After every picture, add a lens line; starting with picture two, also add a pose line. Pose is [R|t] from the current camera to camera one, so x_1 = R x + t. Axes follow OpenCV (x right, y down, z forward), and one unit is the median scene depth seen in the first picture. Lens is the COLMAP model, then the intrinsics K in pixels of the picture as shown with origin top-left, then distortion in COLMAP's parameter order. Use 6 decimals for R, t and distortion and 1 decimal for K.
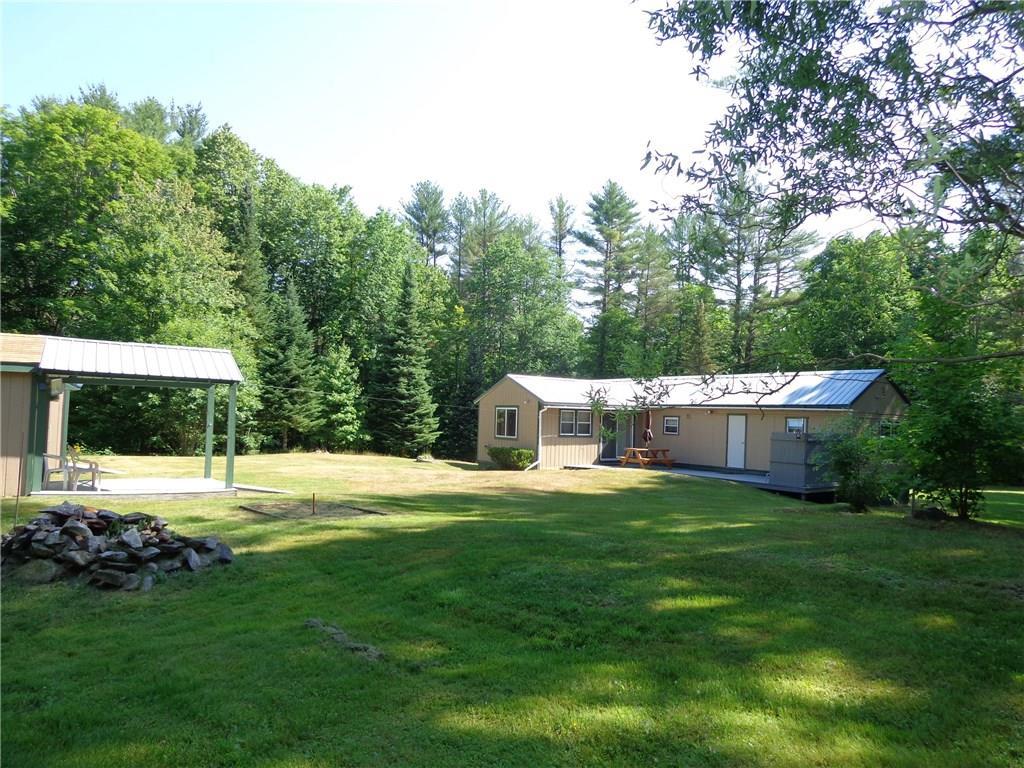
lens RADIAL K [[713.5, 0, 512.0], [0, 713.5, 384.0], [0, 0, 1]] dist [0.009035, 0.003355]
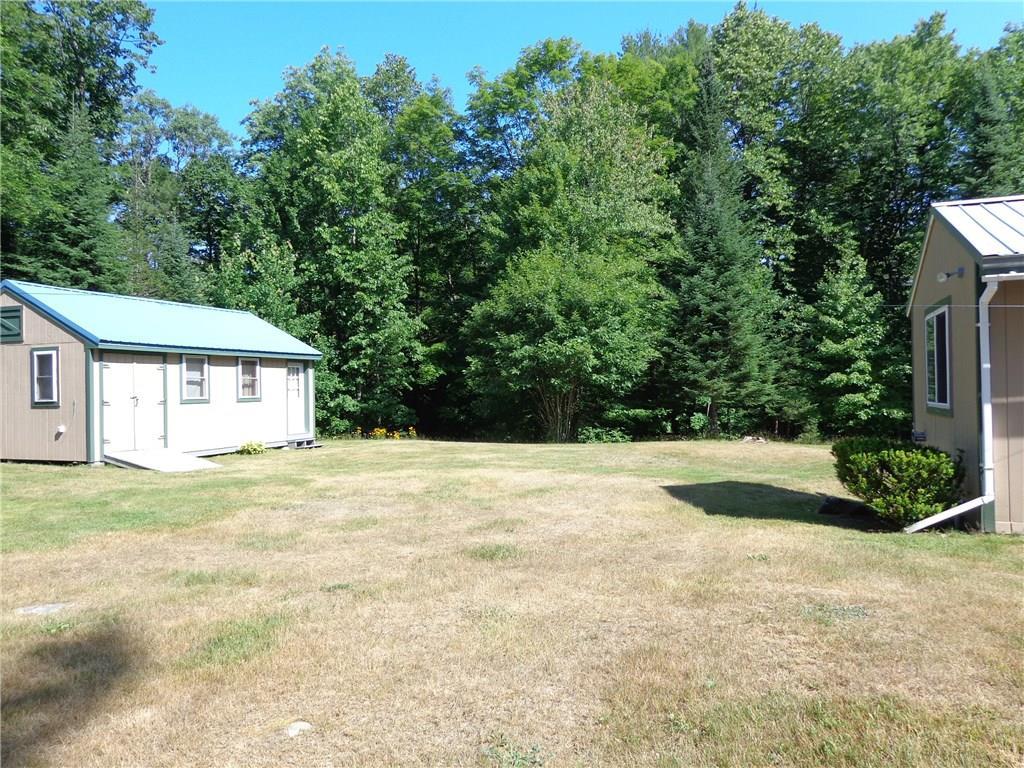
lens RADIAL K [[713.5, 0, 512.0], [0, 713.5, 384.0], [0, 0, 1]] dist [0.009035, 0.003355]
pose [[0.560219, -0.043225, -0.827216, 0.056952], [0.066238, 0.997777, -0.007279, 0.021578], [0.825692, -0.050715, 0.561837, 0.265145]]
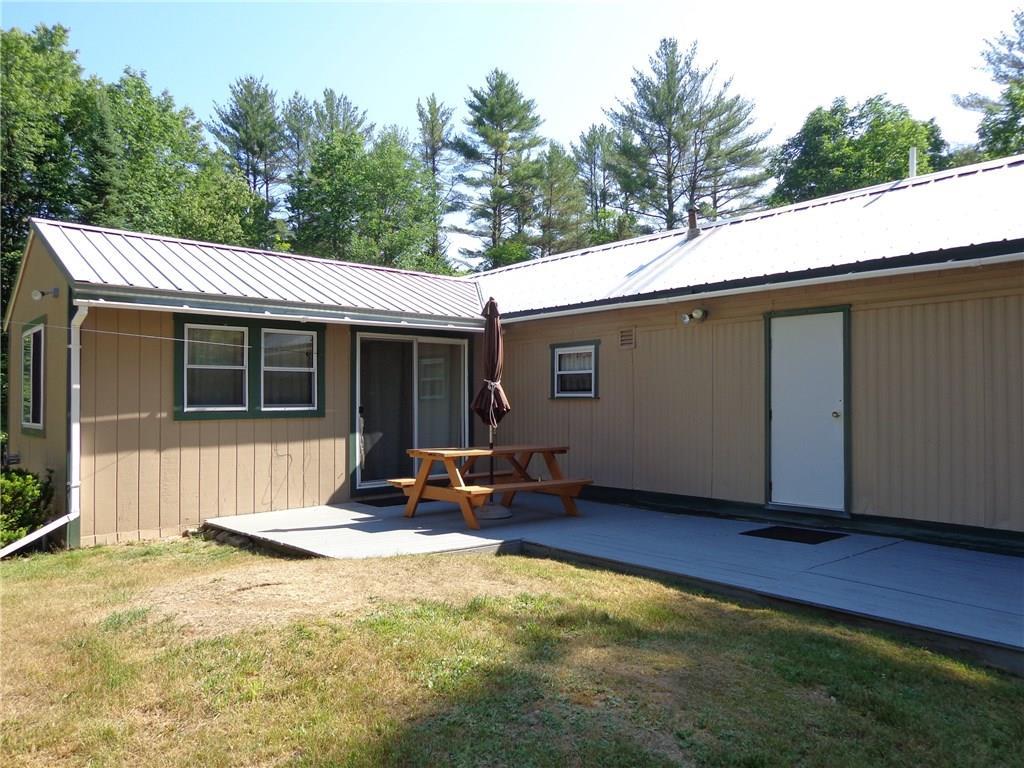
lens RADIAL K [[729.8, 0, 521.0], [0, 729.8, 381.8], [0, 0, 1]] dist [-0.008728, 0.021873]
pose [[0.991505, -0.031570, 0.126176, 0.061447], [0.029118, 0.999350, 0.021231, 0.021649], [-0.126764, -0.017376, 0.991781, 0.263742]]
